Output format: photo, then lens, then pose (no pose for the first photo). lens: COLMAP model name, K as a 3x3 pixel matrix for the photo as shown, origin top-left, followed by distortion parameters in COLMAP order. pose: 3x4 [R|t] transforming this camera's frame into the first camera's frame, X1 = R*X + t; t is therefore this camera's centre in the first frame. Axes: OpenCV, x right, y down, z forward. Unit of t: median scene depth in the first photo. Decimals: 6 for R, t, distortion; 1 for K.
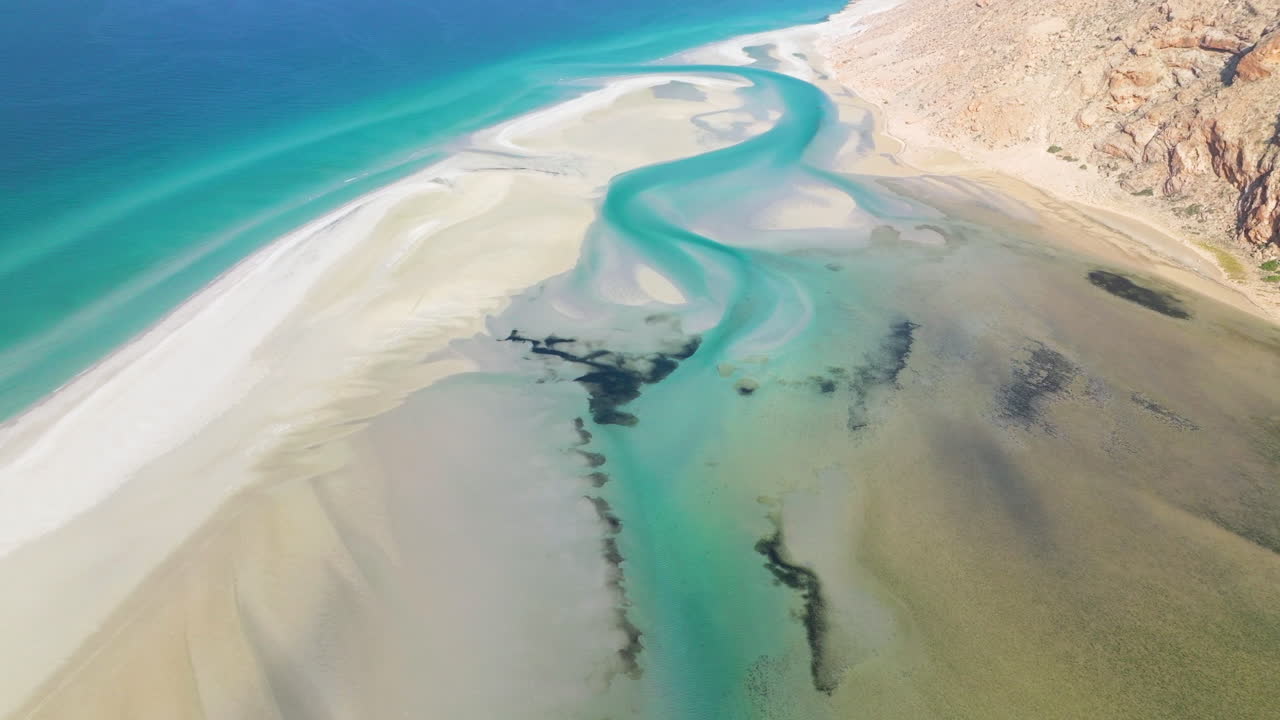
lens RADIAL K [[935.0, 0, 640.1], [0, 935.0, 360.5], [0, 0, 1]] dist [0.004273, 0.004981]
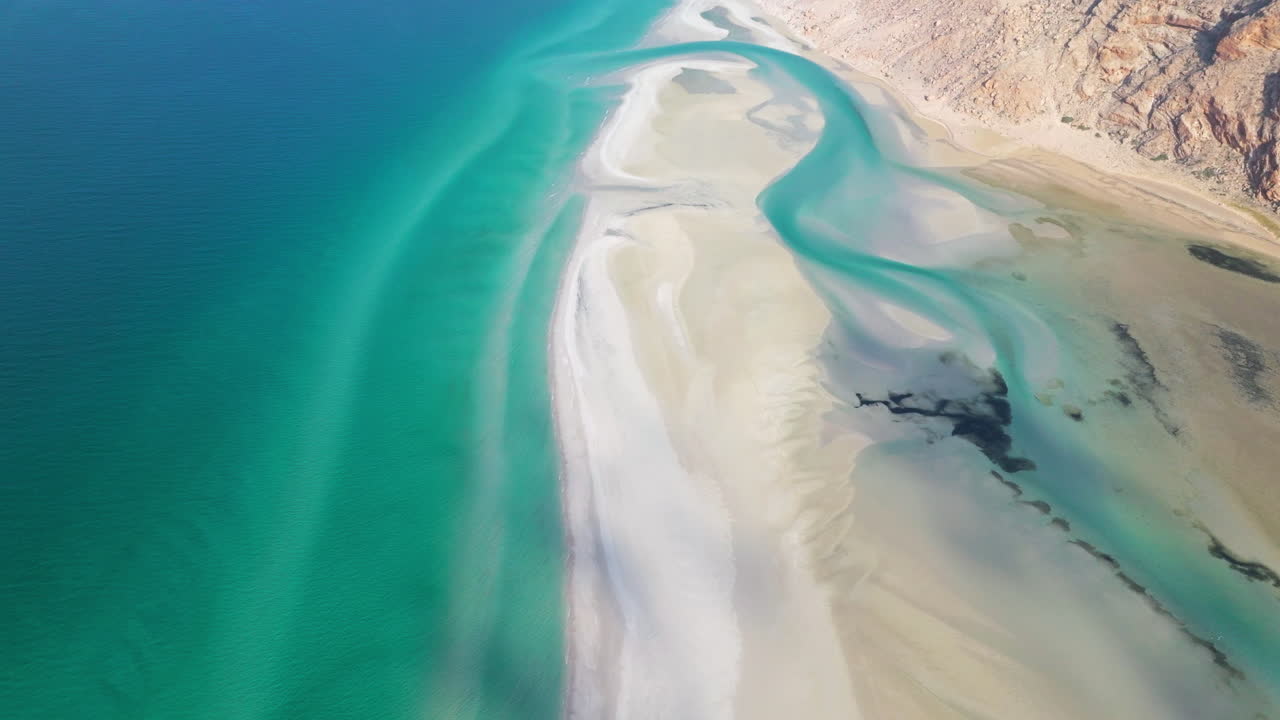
lens RADIAL K [[935.0, 0, 640.6], [0, 935.0, 359.9], [0, 0, 1]] dist [0.004273, 0.004981]
pose [[0.948999, -0.185517, 0.254919, -0.522558], [0.151357, 0.977365, 0.147814, -0.220602], [-0.276571, -0.101692, 0.955598, -0.029232]]
